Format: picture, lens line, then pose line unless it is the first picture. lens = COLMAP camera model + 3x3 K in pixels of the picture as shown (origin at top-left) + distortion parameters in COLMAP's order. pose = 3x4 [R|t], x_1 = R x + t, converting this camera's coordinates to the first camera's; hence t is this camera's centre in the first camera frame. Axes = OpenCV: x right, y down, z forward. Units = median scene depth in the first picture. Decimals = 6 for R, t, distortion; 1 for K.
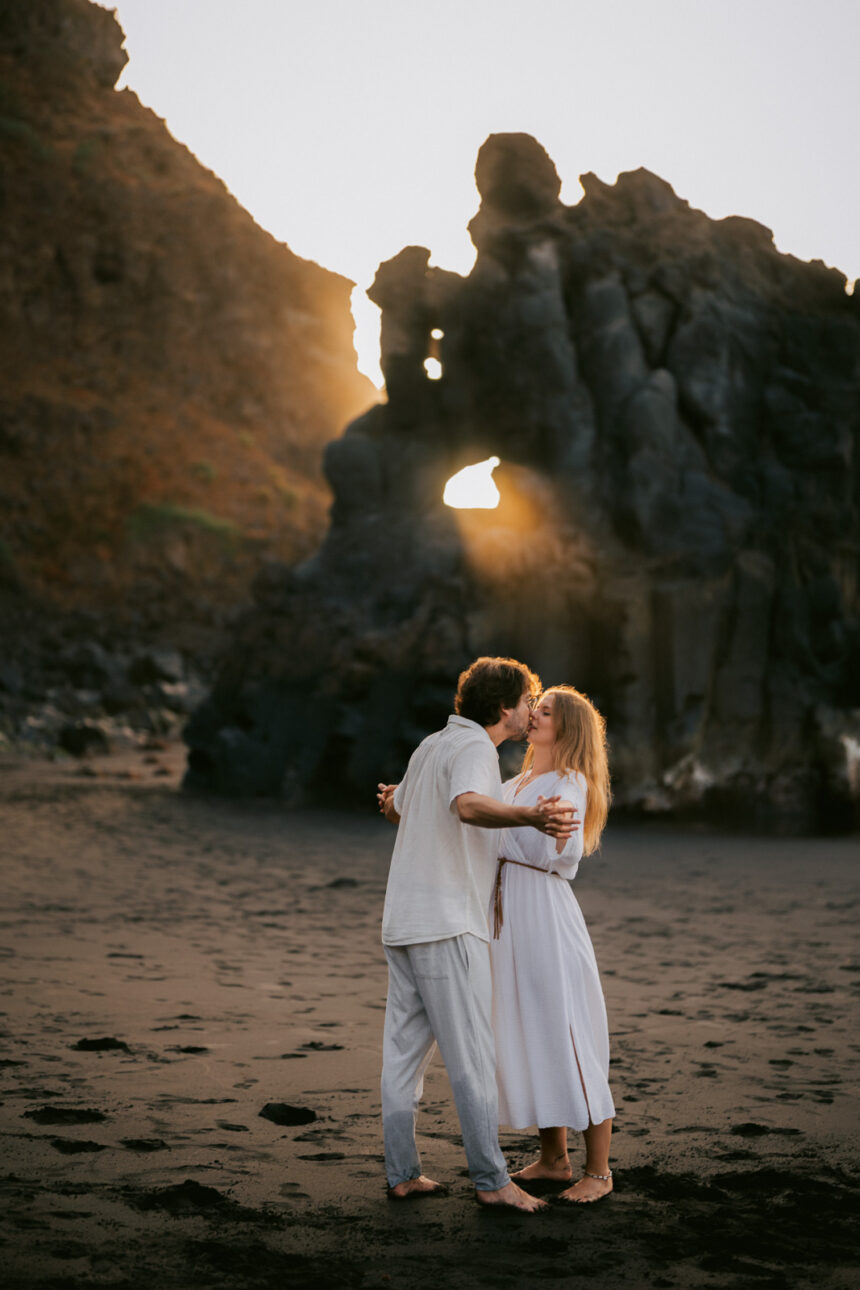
lens RADIAL K [[2617.0, 0, 330.1], [0, 2617.0, 543.9], [0, 0, 1]] dist [0.000977, 0.086243]
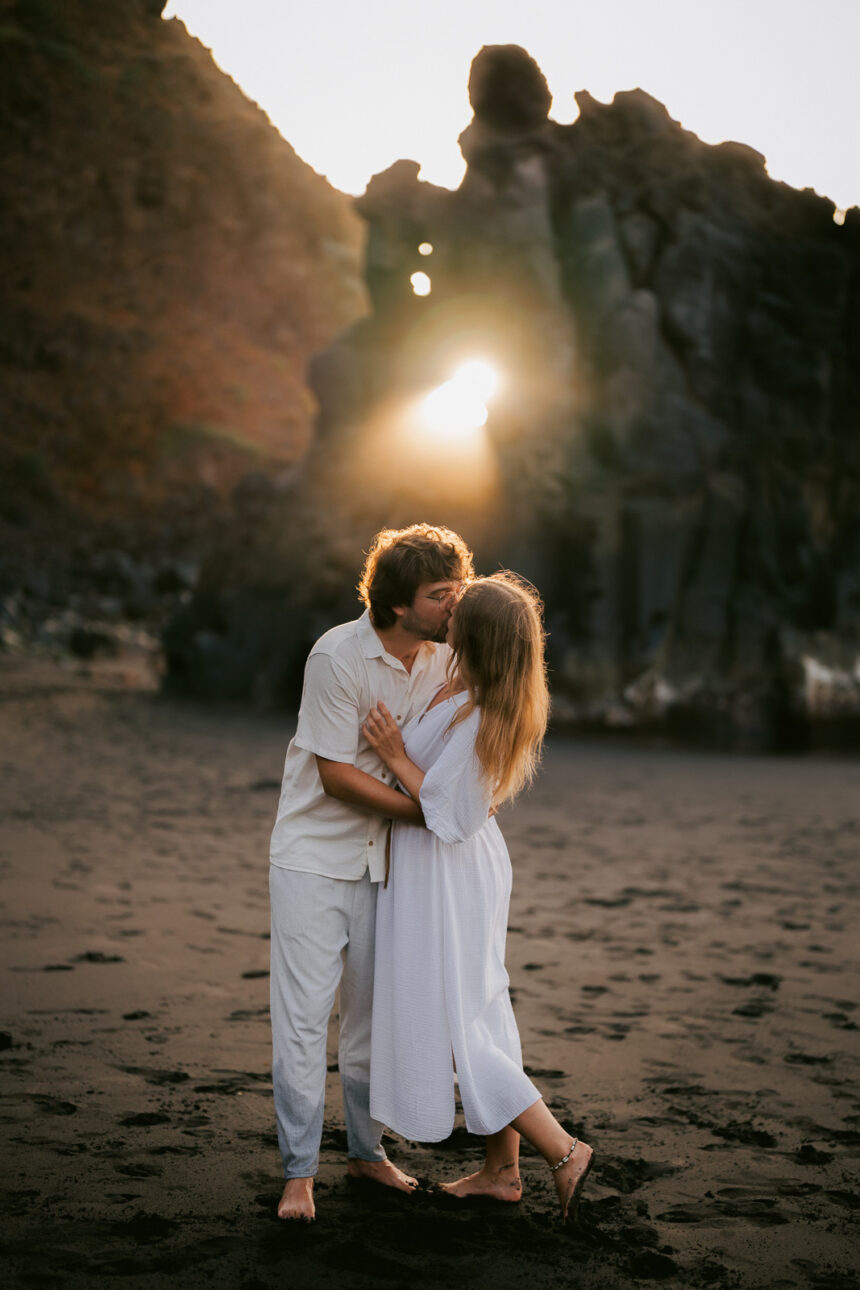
lens RADIAL K [[2392.8, 0, 432.0], [0, 2392.8, 716.6], [0, 0, 1]] dist [-0.004950, 0.237402]
pose [[0.999526, 0.028070, 0.012653, 0.037937], [-0.029173, 0.994795, 0.097635, 0.009066], [-0.009847, -0.097958, 0.995142, 0.067977]]
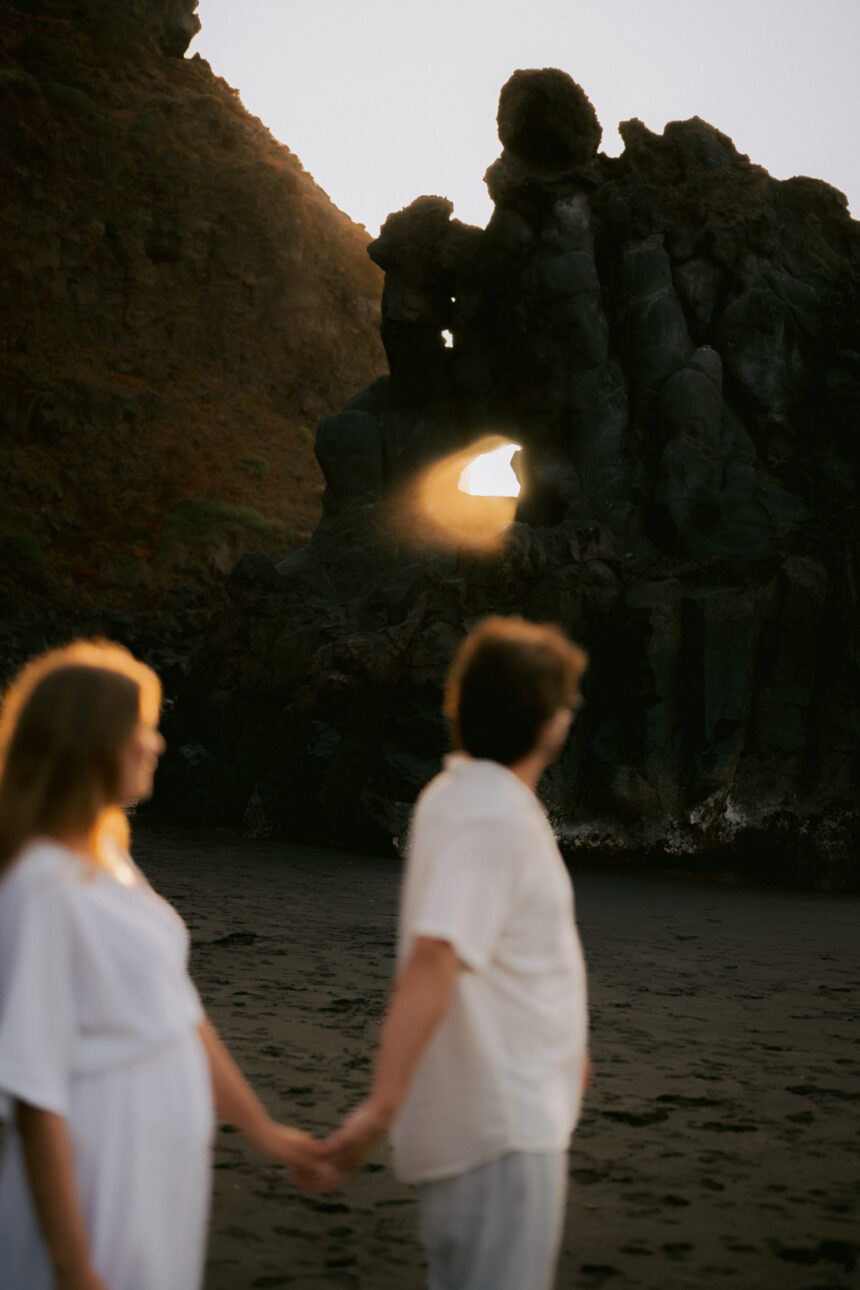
lens RADIAL K [[2641.4, 0, 466.7], [0, 2641.4, 459.0], [0, 0, 1]] dist [0.019303, -0.017672]
pose [[0.999599, 0.028241, -0.002007, 0.049953], [-0.028299, 0.998788, -0.040280, 0.008710], [0.000867, 0.040321, 0.999186, 0.123177]]
